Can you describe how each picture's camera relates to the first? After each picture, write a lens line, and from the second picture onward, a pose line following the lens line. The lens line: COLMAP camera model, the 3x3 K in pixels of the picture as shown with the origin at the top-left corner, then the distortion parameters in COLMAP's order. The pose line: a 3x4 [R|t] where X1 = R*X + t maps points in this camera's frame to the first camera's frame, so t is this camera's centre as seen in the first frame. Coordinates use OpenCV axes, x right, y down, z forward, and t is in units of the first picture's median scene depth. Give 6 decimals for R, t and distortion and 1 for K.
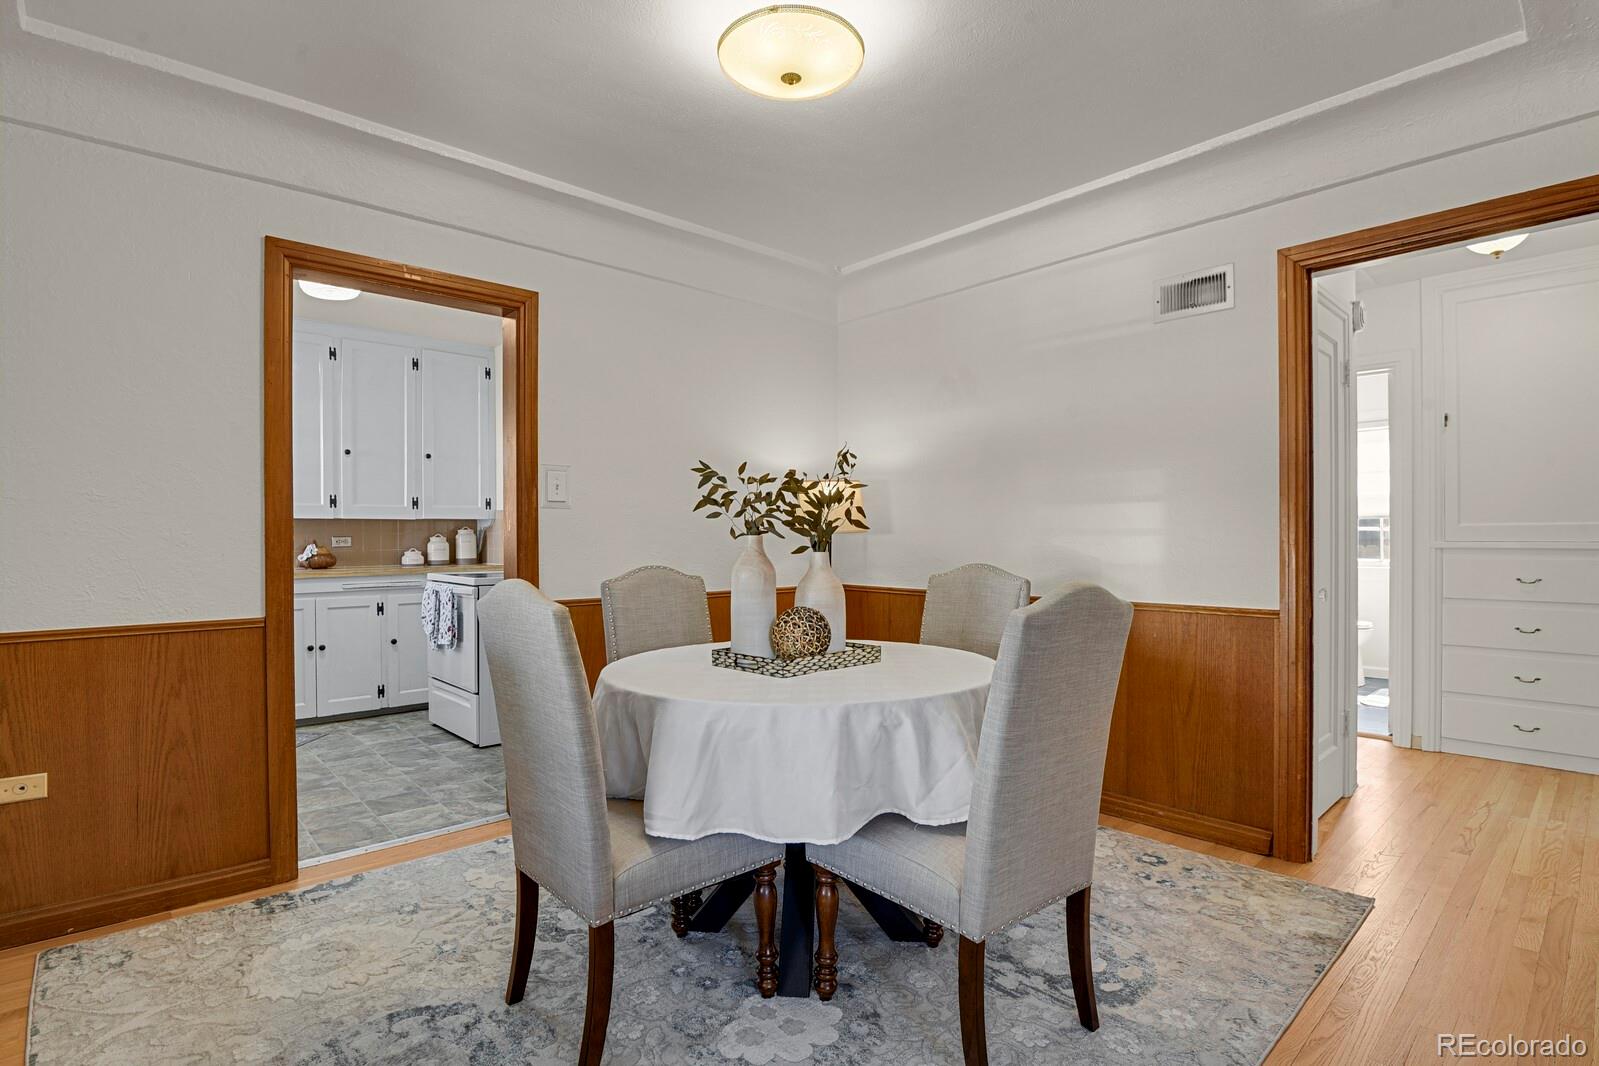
lens RADIAL K [[782.2, 0, 801.7], [0, 782.2, 539.8], [0, 0, 1]] dist [-0.022875, -0.004547]
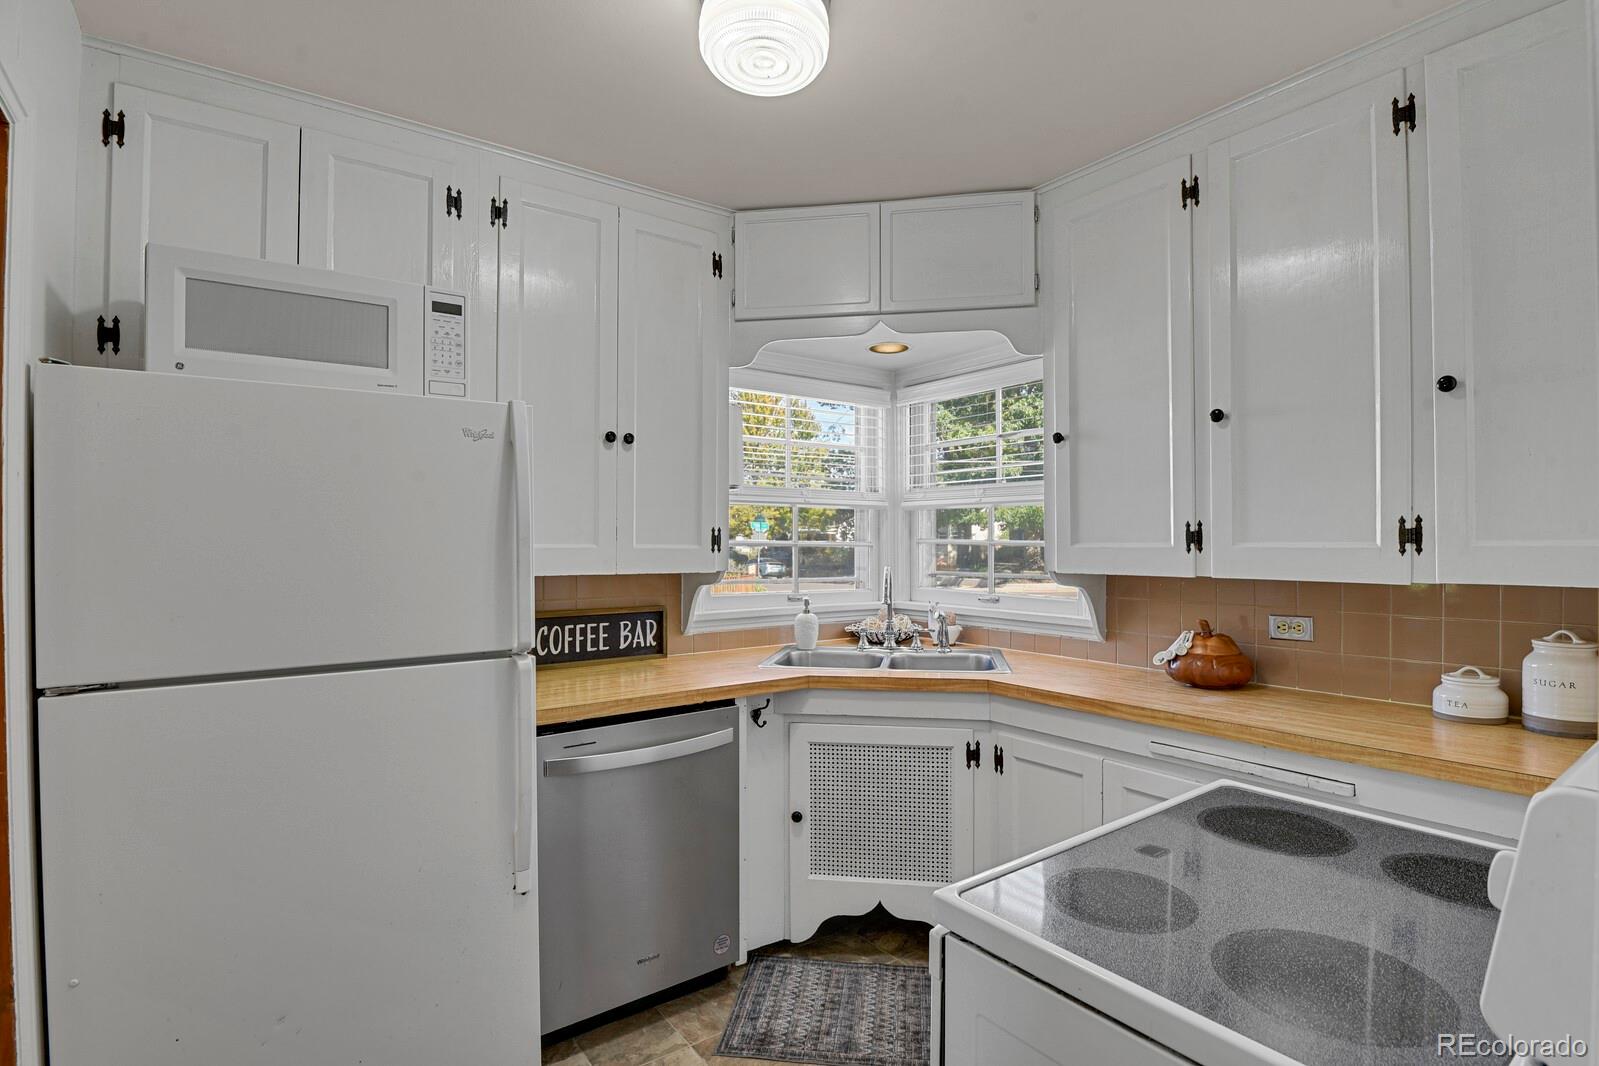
lens RADIAL K [[782.2, 0, 801.7], [0, 782.2, 539.8], [0, 0, 1]] dist [-0.022875, -0.004547]
pose [[-0.120273, 0.002015, -0.992739, -0.144031], [-0.002998, 0.999993, 0.002393, -0.045124], [0.992736, 0.003264, -0.120266, 0.781098]]
